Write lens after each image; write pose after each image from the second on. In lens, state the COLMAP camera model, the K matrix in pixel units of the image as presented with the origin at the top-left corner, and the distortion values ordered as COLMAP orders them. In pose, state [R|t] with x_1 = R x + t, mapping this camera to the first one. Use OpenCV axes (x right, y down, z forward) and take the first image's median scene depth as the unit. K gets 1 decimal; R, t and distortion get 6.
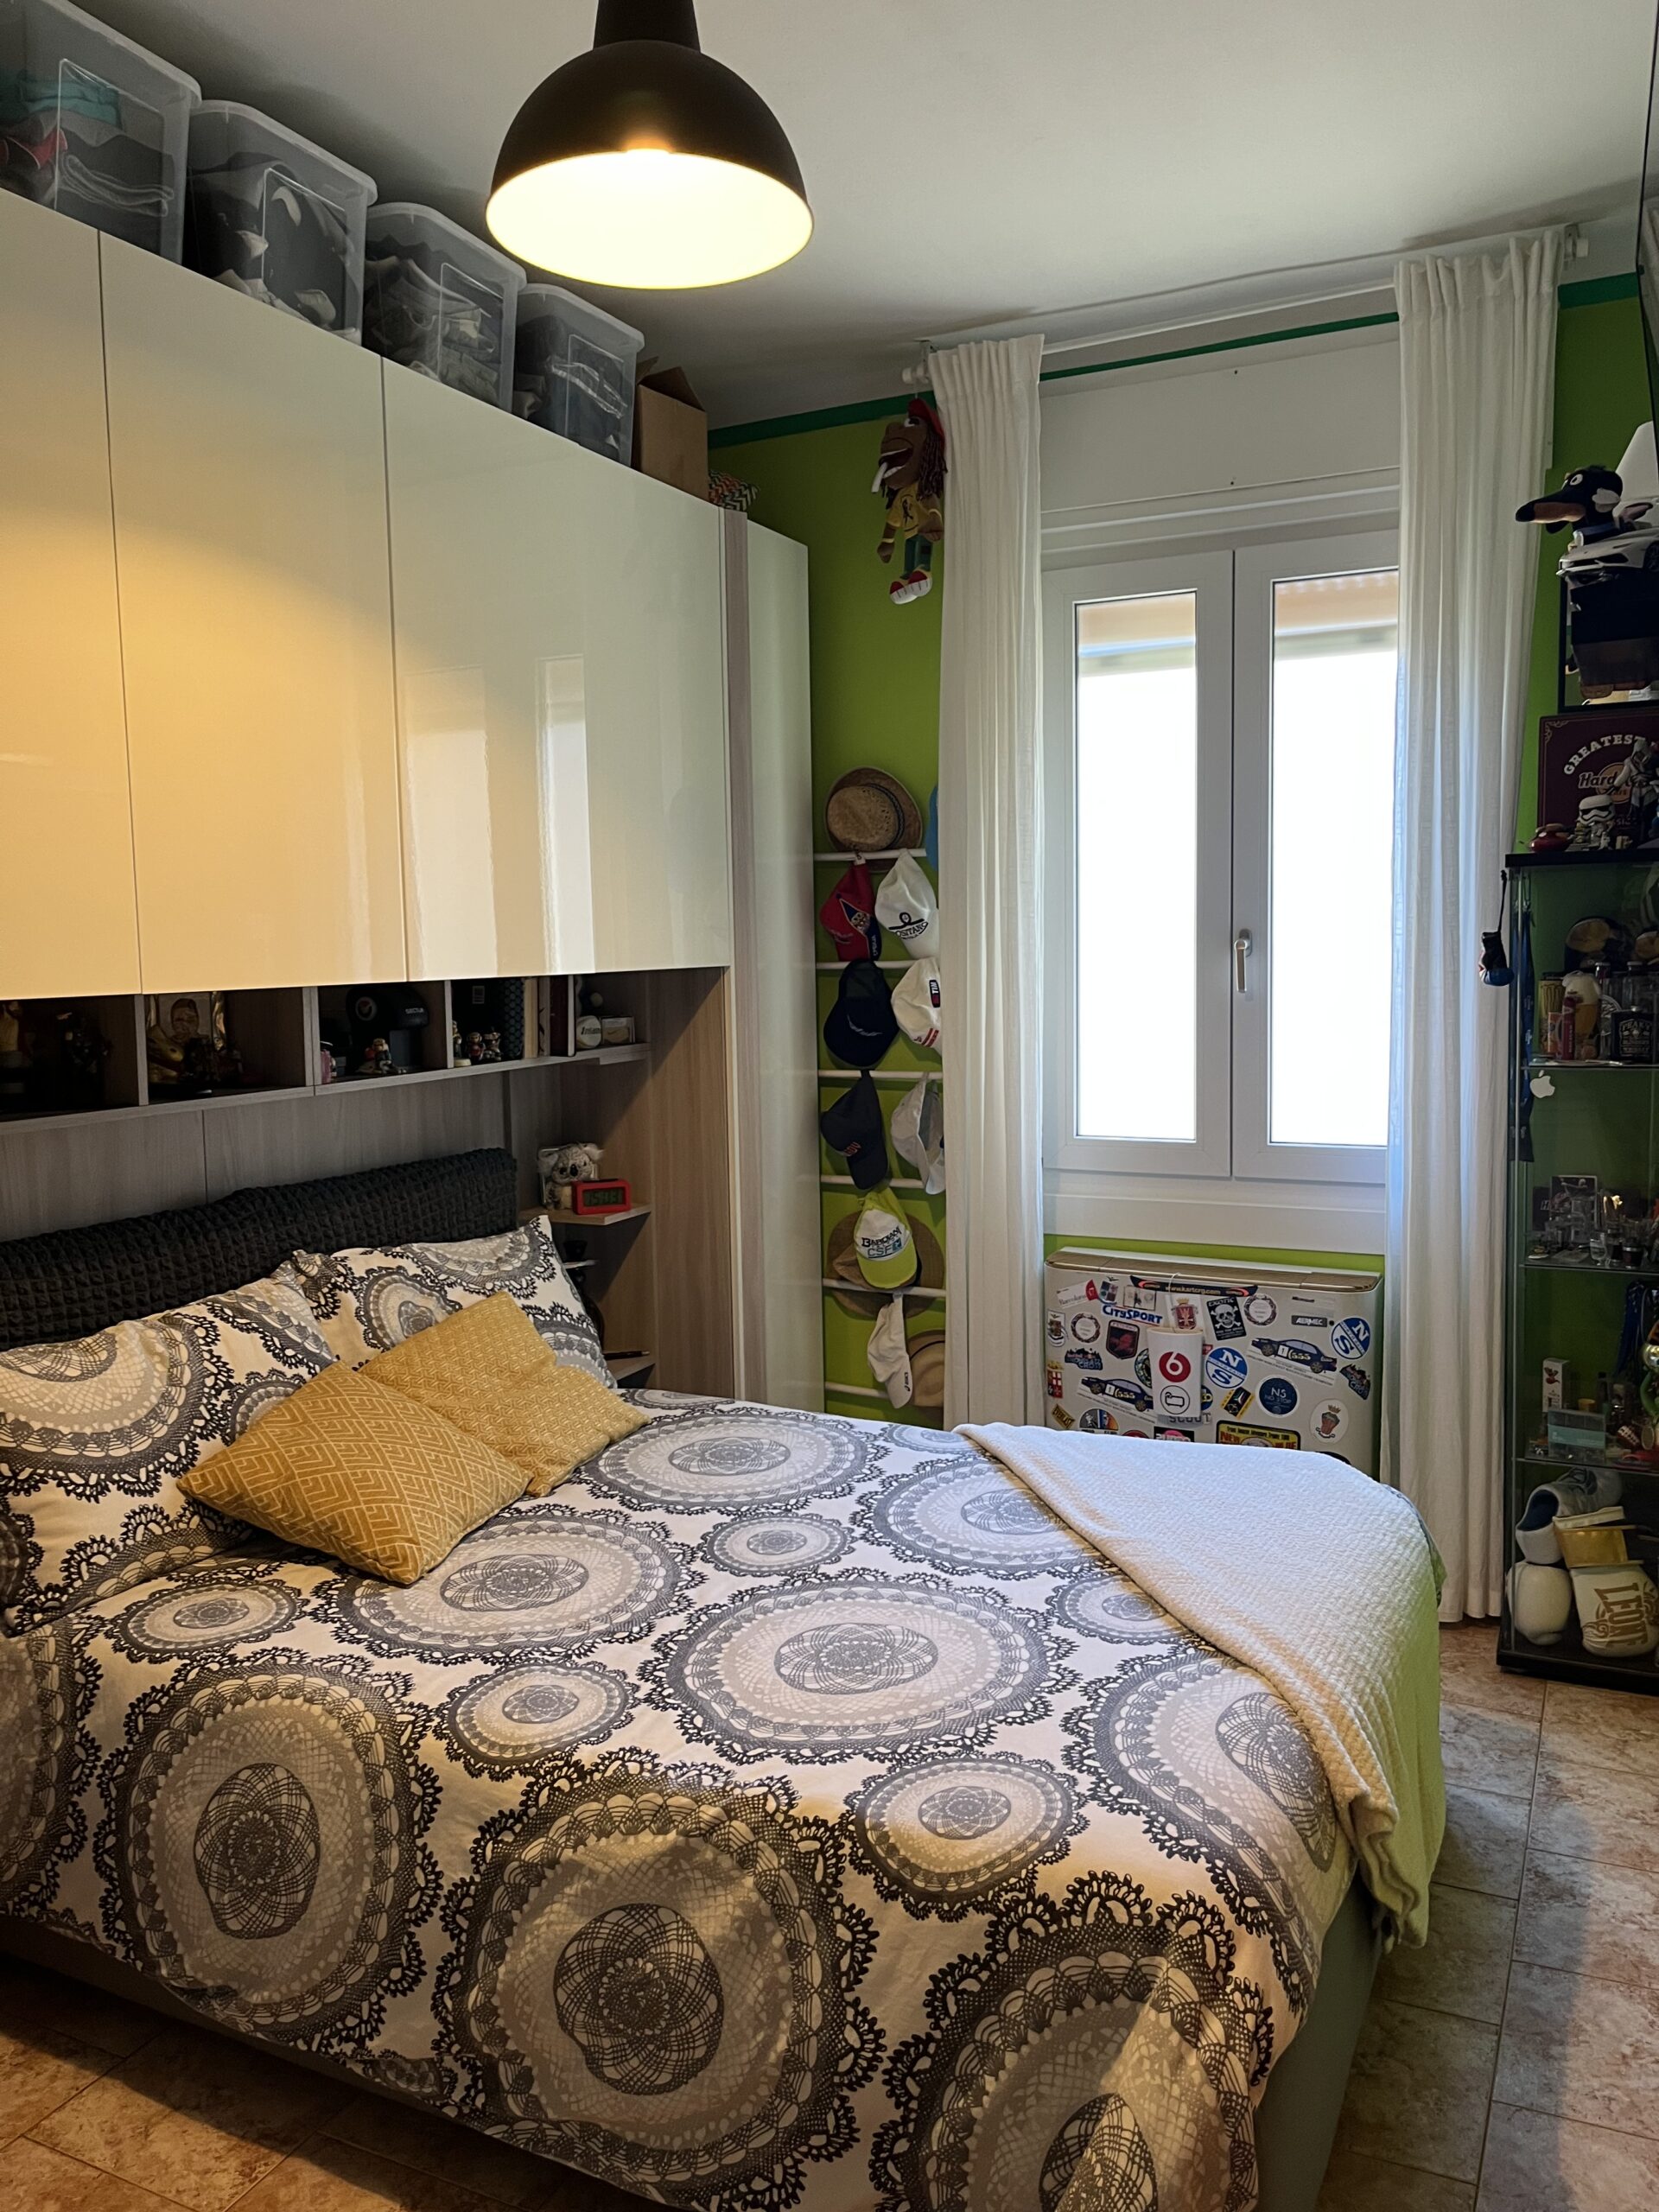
lens RADIAL K [[1708.5, 0, 824.2], [0, 1708.5, 1082.5], [0, 0, 1]] dist [0.057792, -0.080524]
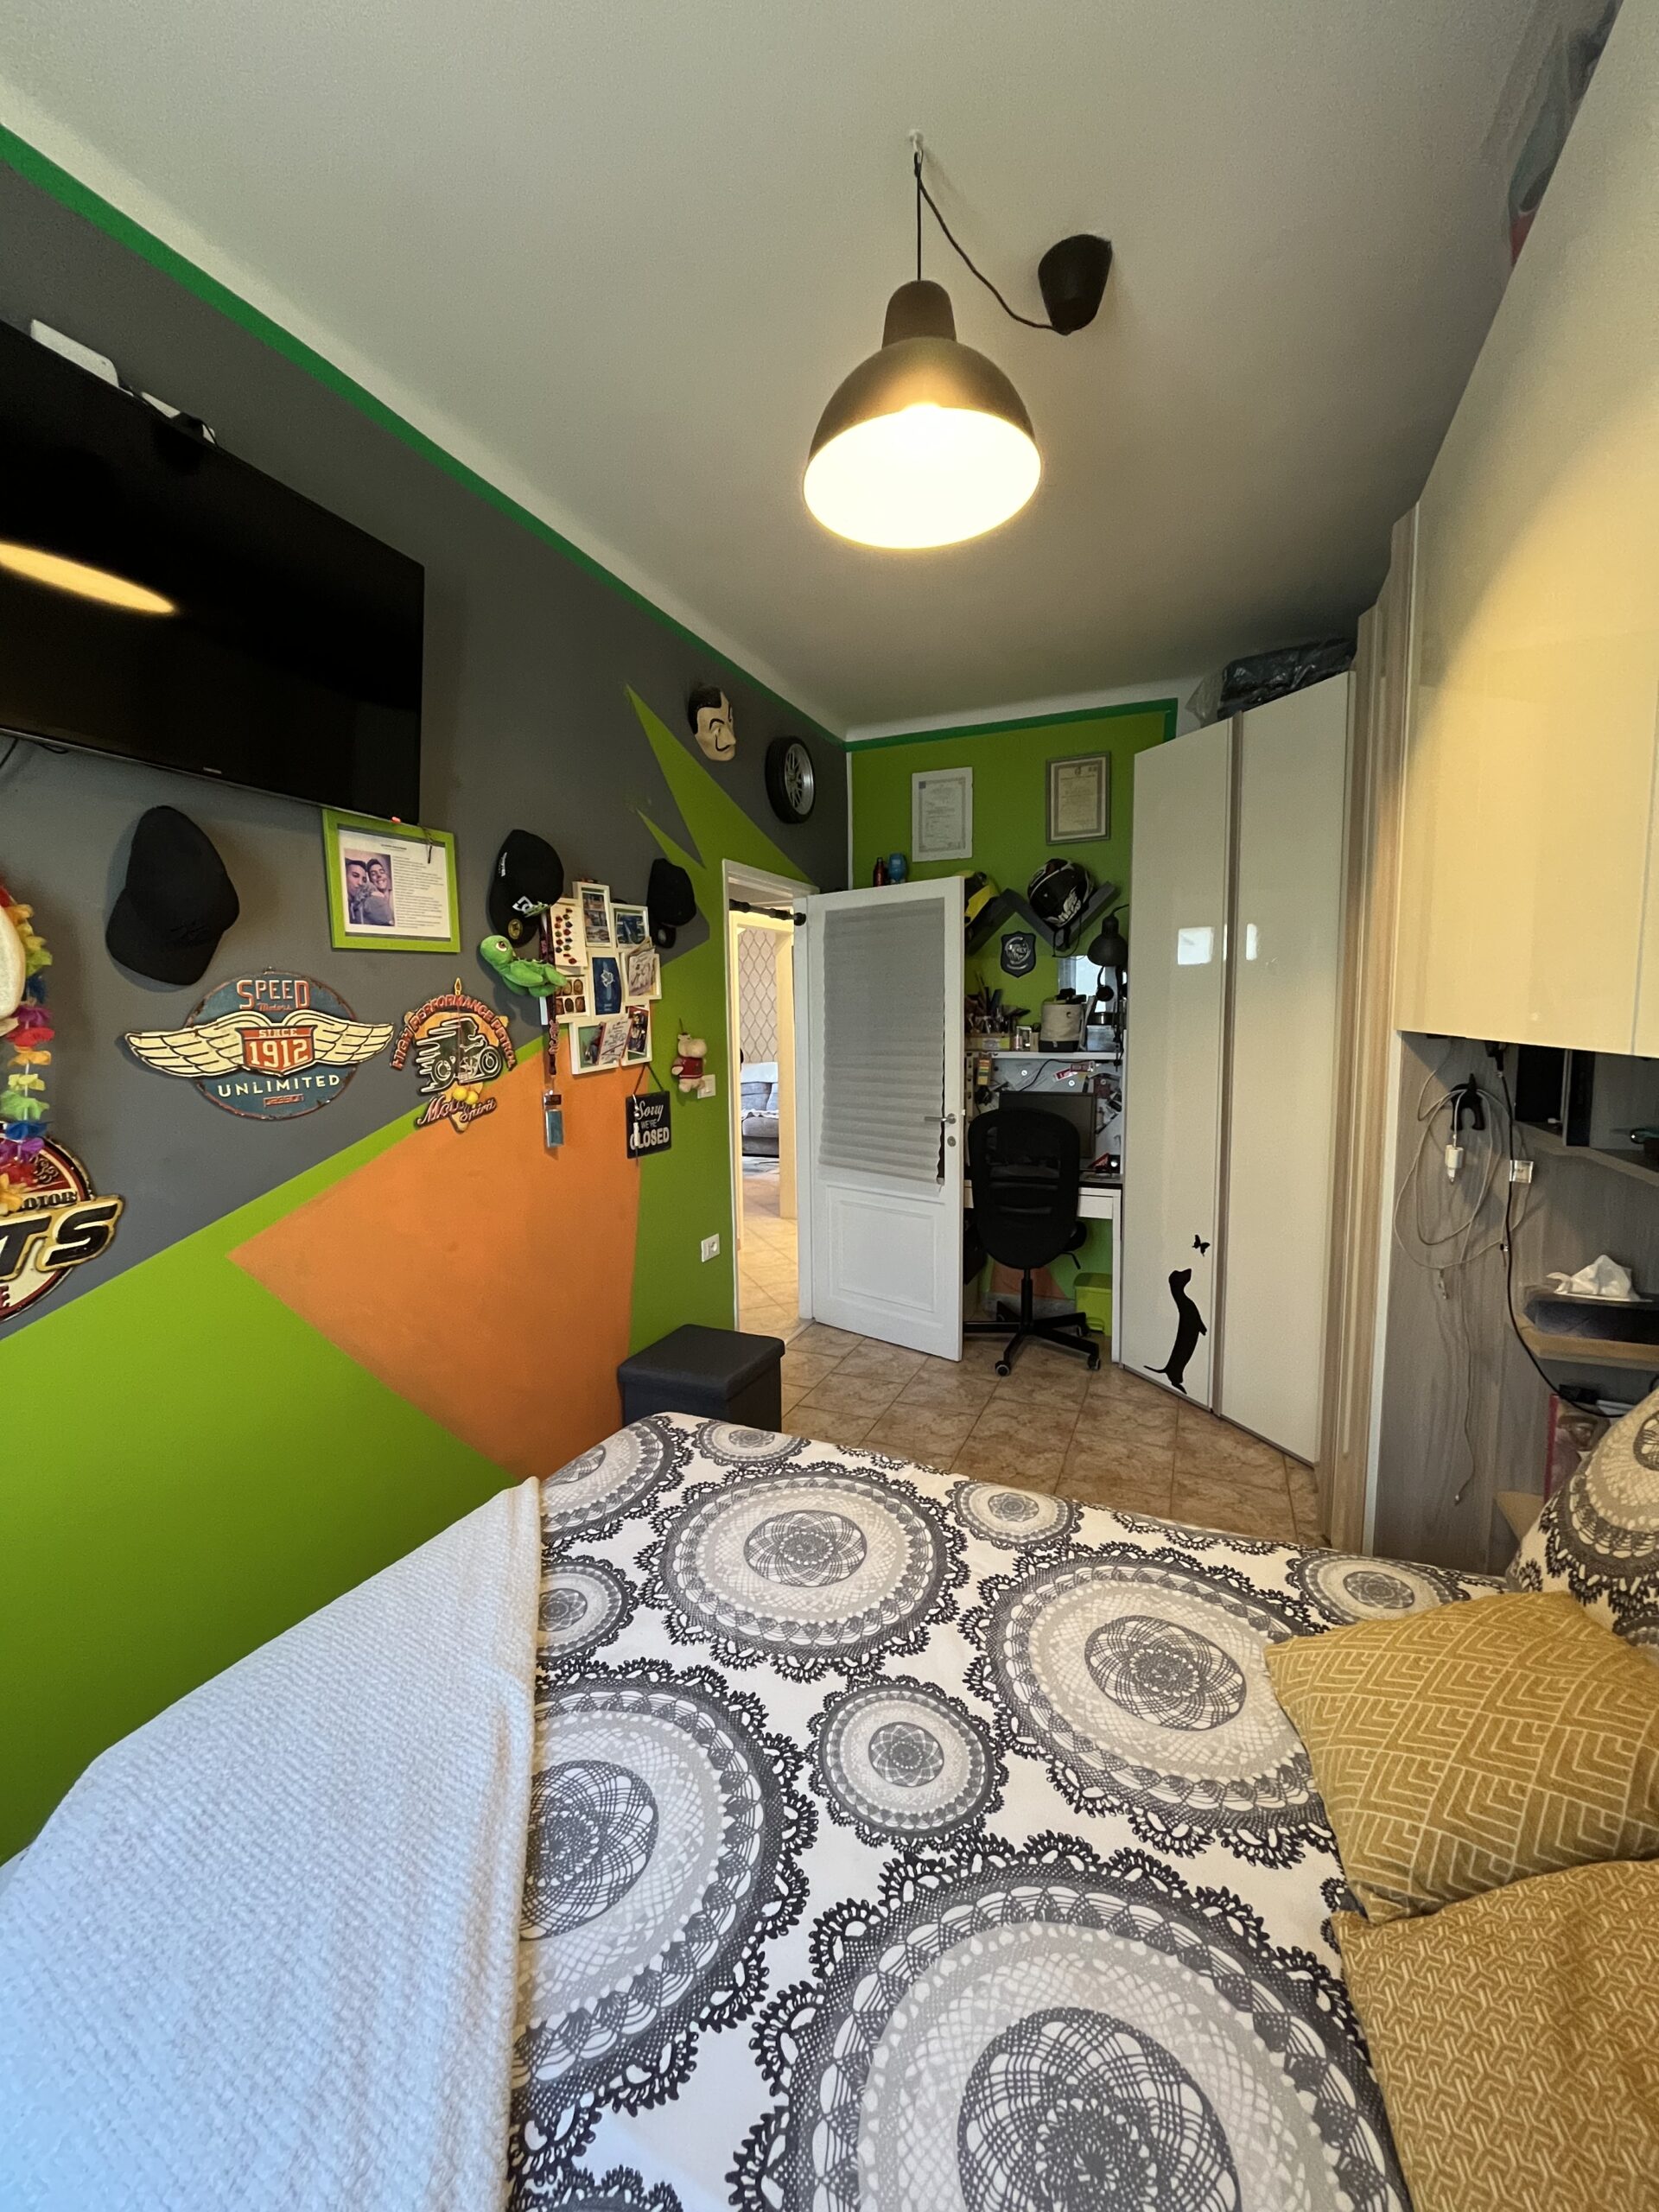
lens RADIAL K [[892.4, 0, 823.9], [0, 892.4, 1105.9], [0, 0, 1]] dist [-0.002328, 0.000091]
pose [[-0.998625, 0.034156, -0.039779, 0.018210], [0.026070, 0.981729, 0.188490, -0.116596], [0.045490, 0.187194, -0.981269, 1.442226]]
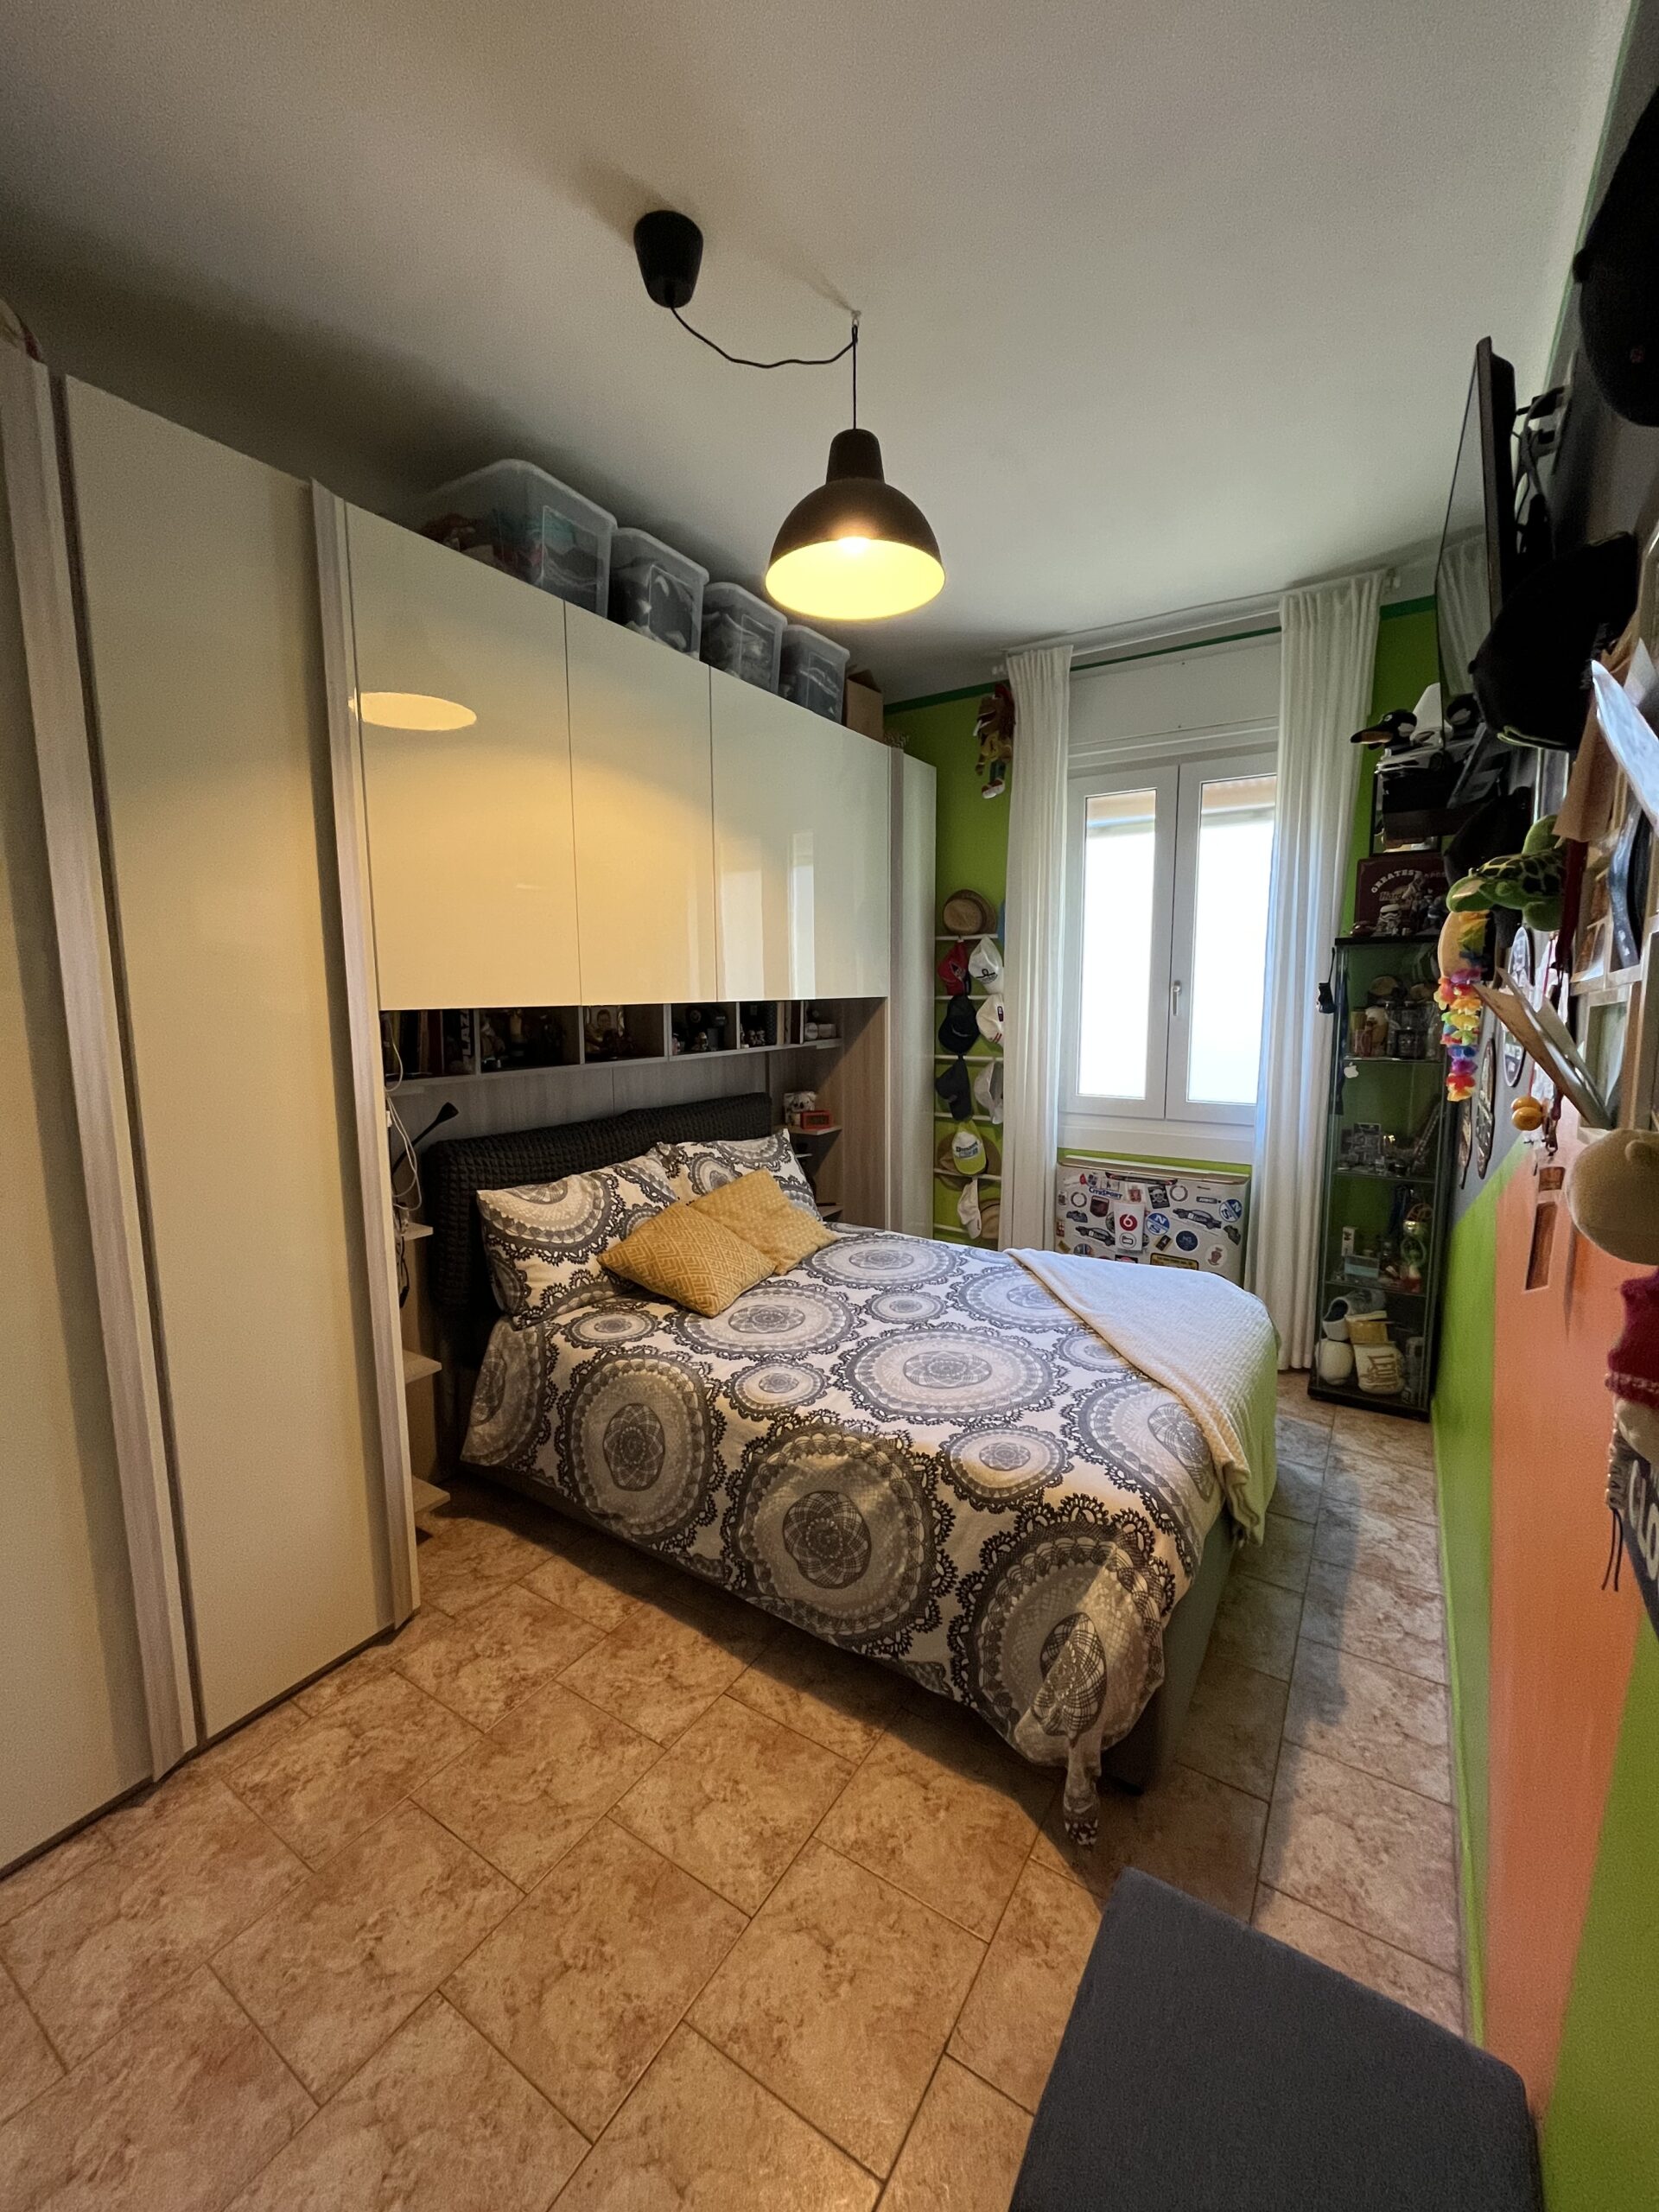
lens RADIAL K [[892.4, 0, 823.9], [0, 892.4, 1105.9], [0, 0, 1]] dist [-0.002328, 0.000091]
pose [[0.991942, 0.026612, -0.123868, -0.001413], [-0.021314, 0.998809, 0.043901, 0.009909], [0.124889, -0.040907, 0.991327, 0.036663]]
